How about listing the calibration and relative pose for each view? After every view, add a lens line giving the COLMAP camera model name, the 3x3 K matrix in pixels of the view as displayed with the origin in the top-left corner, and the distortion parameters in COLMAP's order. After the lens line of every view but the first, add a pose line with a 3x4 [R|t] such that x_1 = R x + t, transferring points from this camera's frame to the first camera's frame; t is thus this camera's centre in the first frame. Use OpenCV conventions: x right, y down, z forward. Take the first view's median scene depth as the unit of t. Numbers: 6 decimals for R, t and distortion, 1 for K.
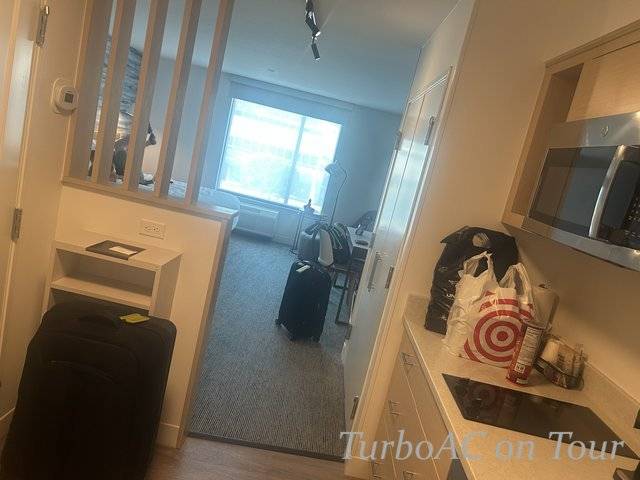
lens RADIAL K [[468.1, 0, 322.0], [0, 468.1, 242.6], [0, 0, 1]] dist [0.006356, -0.045481]
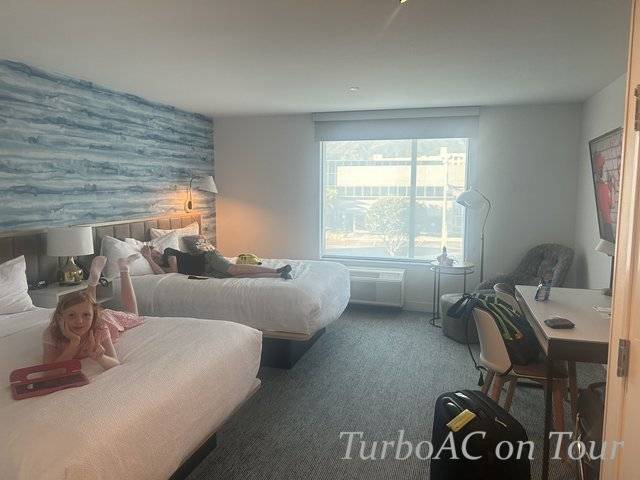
lens RADIAL K [[468.1, 0, 322.0], [0, 468.1, 242.6], [0, 0, 1]] dist [0.006356, -0.045481]
pose [[0.941088, -0.198924, -0.273465, -0.004013], [0.173475, 0.978155, -0.114543, -0.049848], [0.290276, 0.060356, 0.955038, 0.264729]]
